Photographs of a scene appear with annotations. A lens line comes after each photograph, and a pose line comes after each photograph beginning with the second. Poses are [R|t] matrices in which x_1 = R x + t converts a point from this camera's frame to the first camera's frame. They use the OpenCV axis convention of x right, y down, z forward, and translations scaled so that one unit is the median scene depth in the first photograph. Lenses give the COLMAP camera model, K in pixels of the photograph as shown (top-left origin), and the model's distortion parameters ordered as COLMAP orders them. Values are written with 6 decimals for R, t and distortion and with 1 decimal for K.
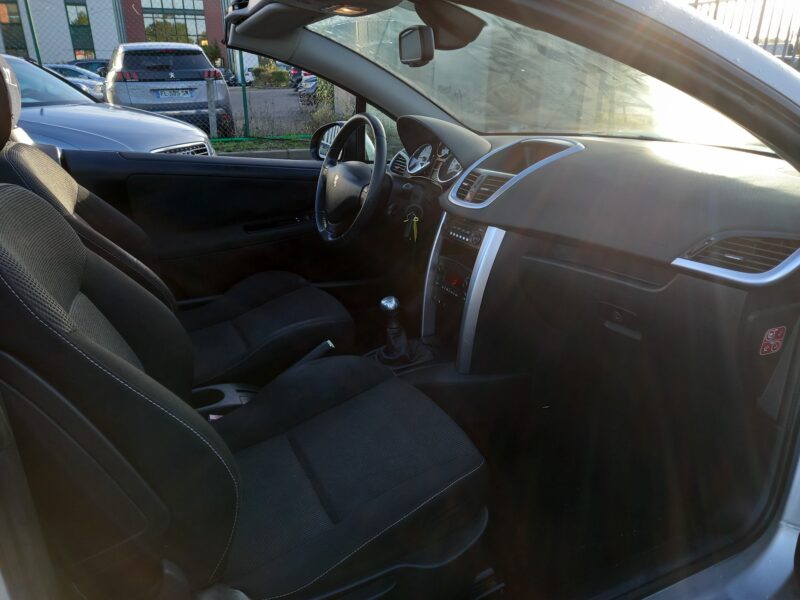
lens RADIAL K [[588.0, 0, 402.9], [0, 588.0, 301.1], [0, 0, 1]] dist [0.064163, -0.049578]
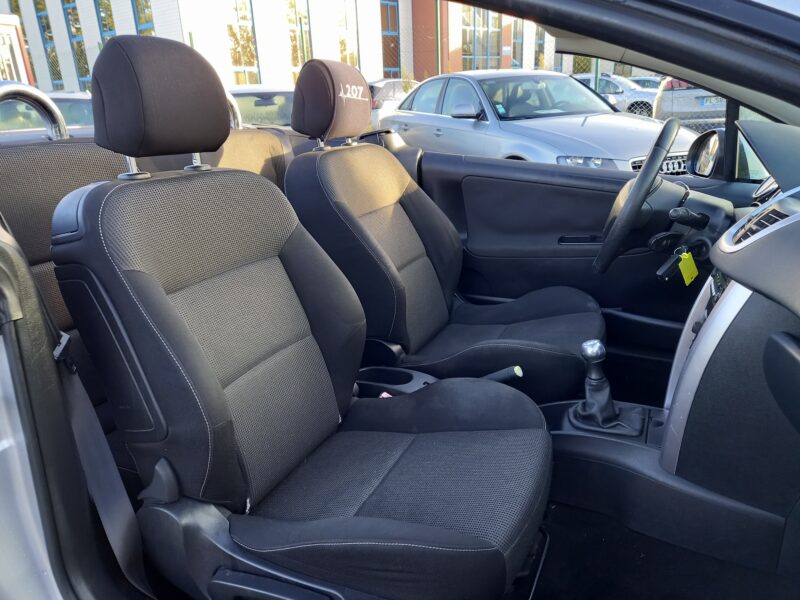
lens RADIAL K [[588.0, 0, 402.9], [0, 588.0, 301.1], [0, 0, 1]] dist [0.064163, -0.049578]
pose [[0.635400, 0.230538, -0.736966, 0.397702], [-0.240039, 0.966079, 0.095251, -0.073656], [0.733927, 0.116378, 0.669185, 0.235236]]
